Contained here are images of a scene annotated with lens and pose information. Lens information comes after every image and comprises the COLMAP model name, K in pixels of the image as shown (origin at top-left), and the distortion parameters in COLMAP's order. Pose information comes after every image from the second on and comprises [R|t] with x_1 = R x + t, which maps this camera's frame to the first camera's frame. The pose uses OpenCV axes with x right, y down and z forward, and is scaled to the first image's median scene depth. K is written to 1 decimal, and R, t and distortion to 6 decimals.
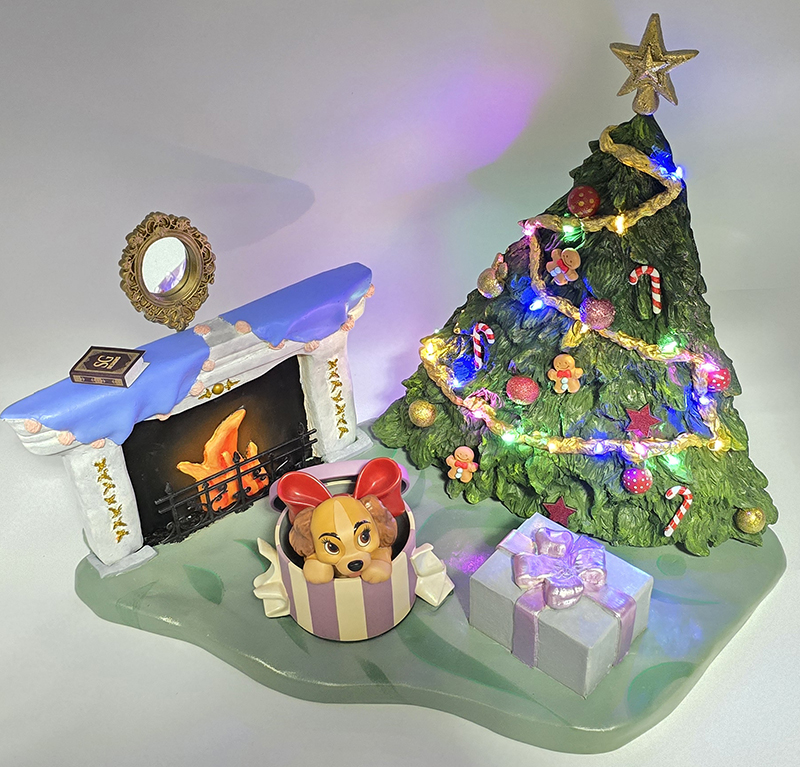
lens RADIAL K [[1221.1, 0, 479.7], [0, 1221.1, 383.8], [0, 0, 1]] dist [0.246656, -1.110759]
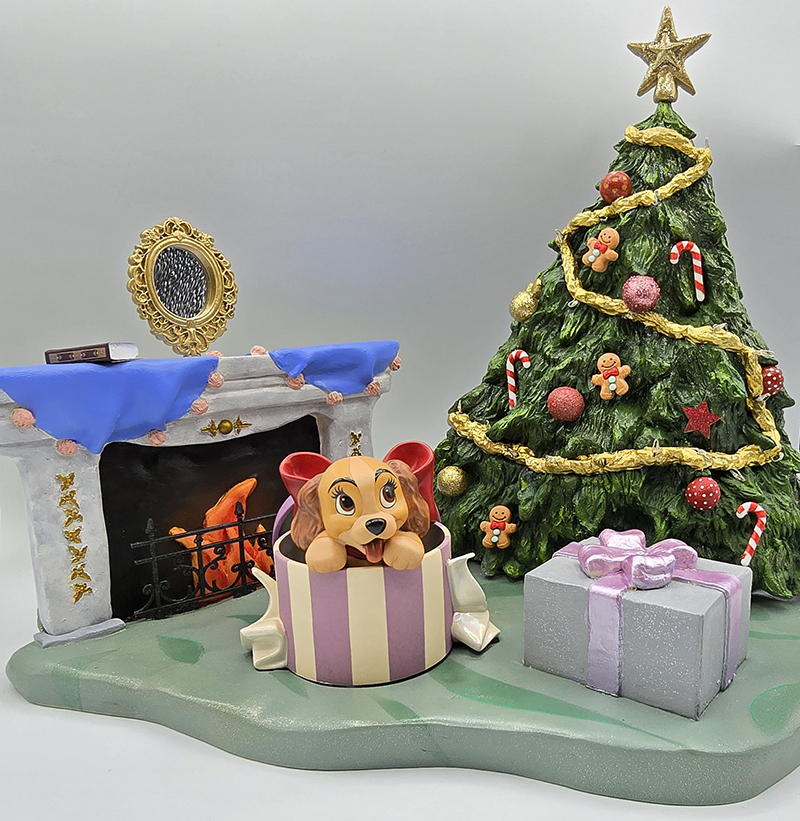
lens RADIAL K [[792.1, 0, 524.9], [0, 792.1, 430.4], [0, 0, 1]] dist [-0.003965, 0.012933]
pose [[0.995914, -0.026233, 0.086411, -0.045855], [0.065217, 0.870807, -0.487281, 0.305839], [-0.062464, 0.490925, 0.868960, 0.494076]]
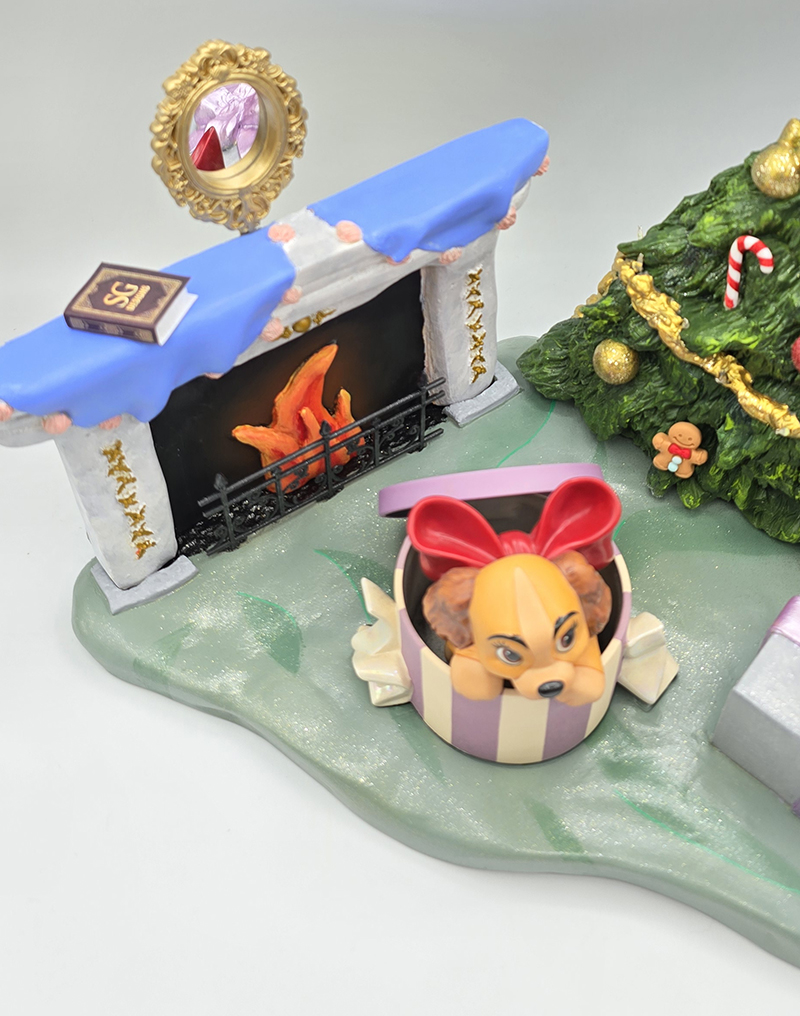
lens RADIAL K [[1169.2, 0, 398.2], [0, 1169.2, 243.0], [0, 0, 1]] dist [0.213871, -0.739977]
pose [[0.996714, 0.037988, -0.071544, -0.125403], [-0.033015, 0.997039, 0.069453, -0.080568], [0.073970, -0.066863, 0.995016, 0.425966]]
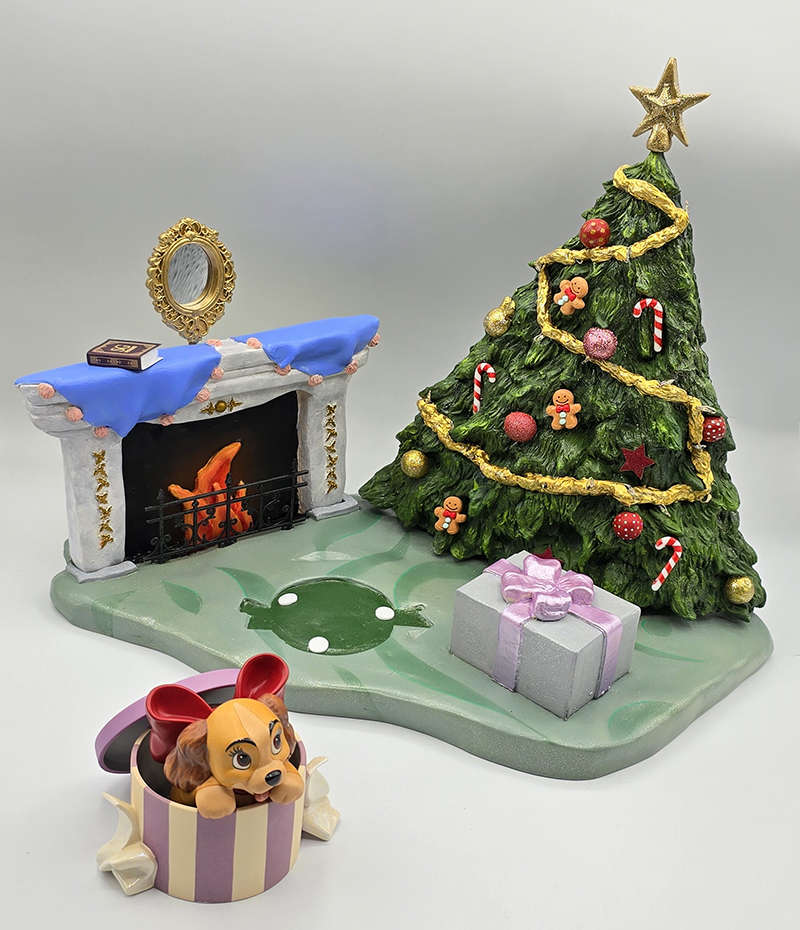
lens RADIAL K [[1314.0, 0, 426.5], [0, 1314.0, 452.8], [0, 0, 1]] dist [0.287837, -1.351313]
pose [[0.996229, 0.086005, -0.011420, -0.027392], [-0.086343, 0.969934, -0.227538, 0.279858], [-0.008493, 0.227666, 0.973702, -0.060075]]
